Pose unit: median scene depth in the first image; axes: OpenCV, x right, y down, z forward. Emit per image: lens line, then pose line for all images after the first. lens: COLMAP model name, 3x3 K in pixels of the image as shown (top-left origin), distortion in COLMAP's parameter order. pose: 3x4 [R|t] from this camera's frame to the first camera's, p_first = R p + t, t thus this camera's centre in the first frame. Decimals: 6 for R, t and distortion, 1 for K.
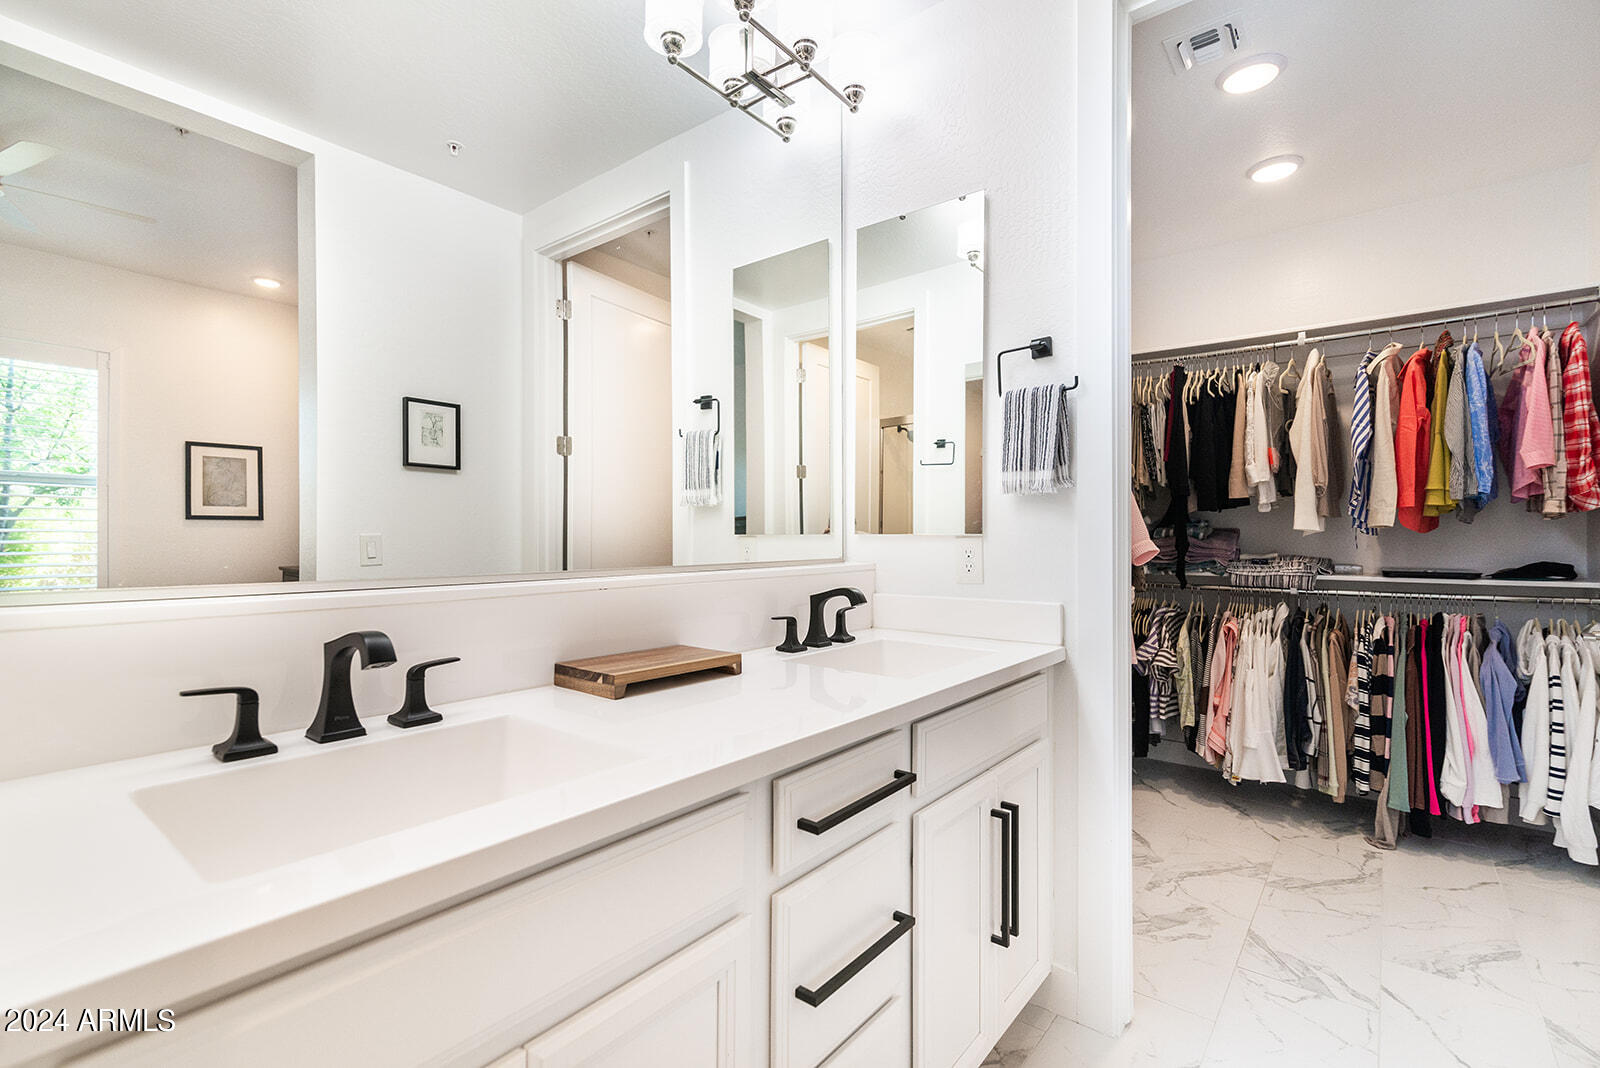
lens RADIAL K [[715.5, 0, 800.0], [0, 715.5, 534.0], [0, 0, 1]] dist [0.000383, 0.000102]
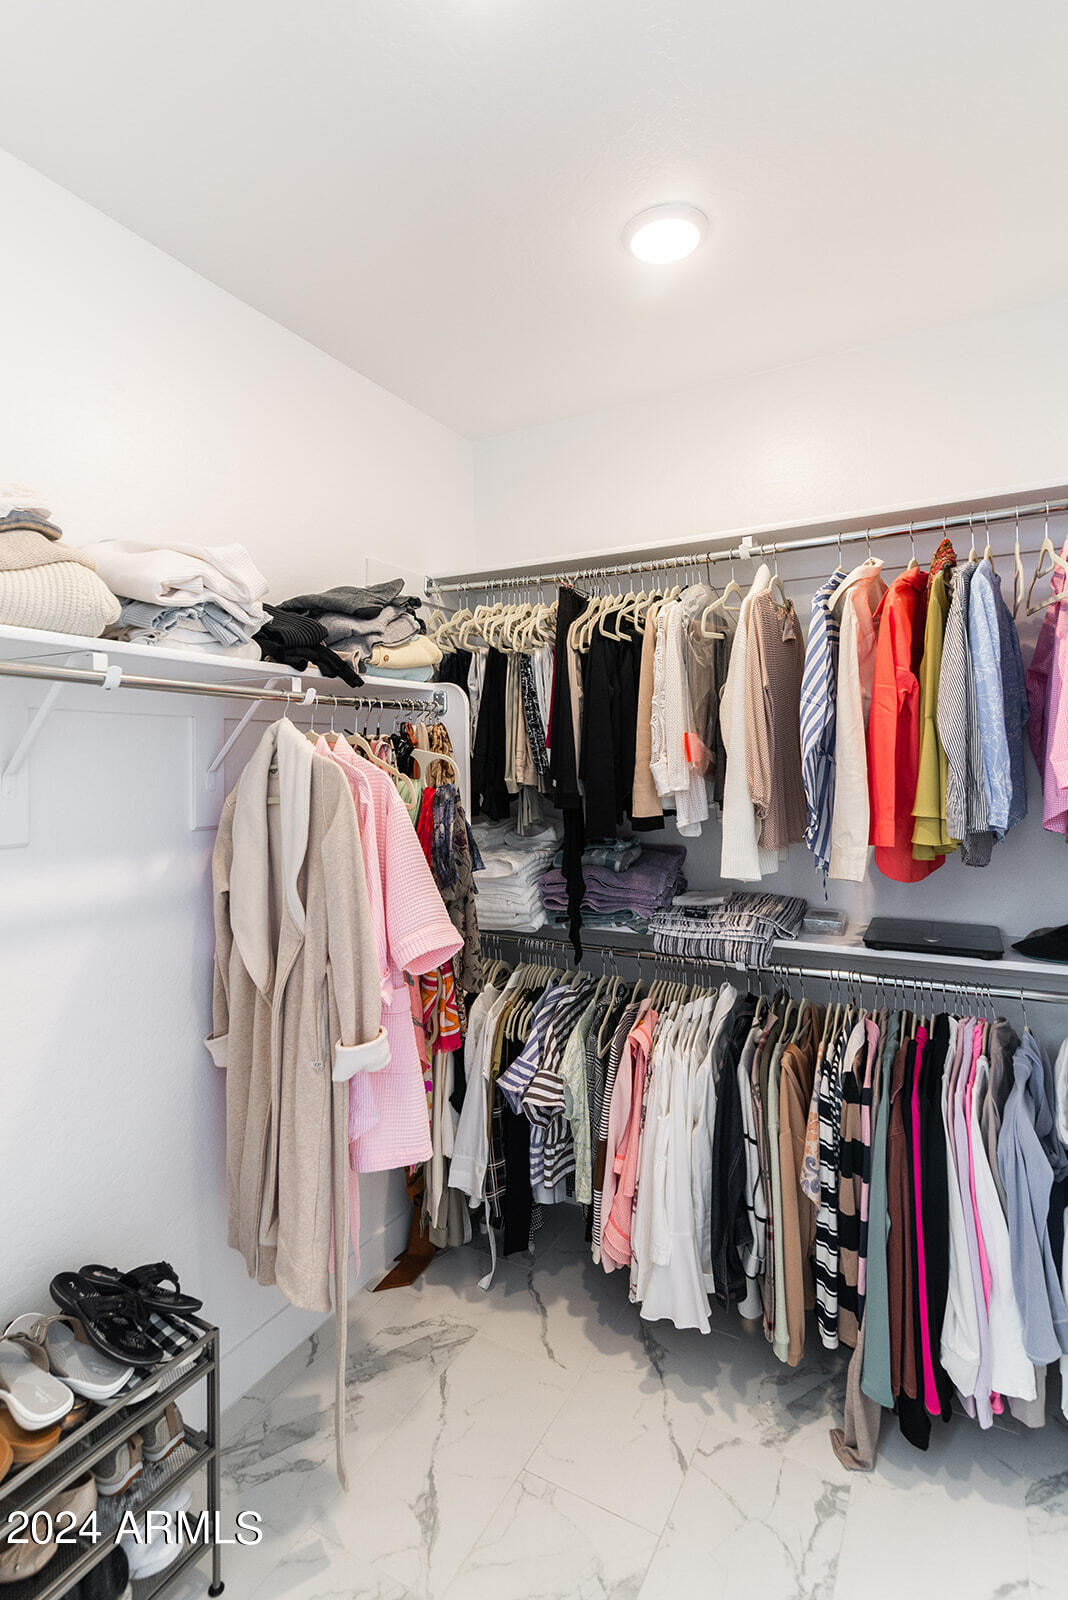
lens RADIAL K [[797.8, 0, 536.9], [0, 797.8, 761.8], [0, 0, 1]] dist [0.002409, 0.000315]
pose [[0.981934, -0.016975, 0.188461, 0.437749], [0.017259, 0.999851, 0.000135, -0.104580], [-0.188436, 0.003120, 0.982081, 0.410384]]
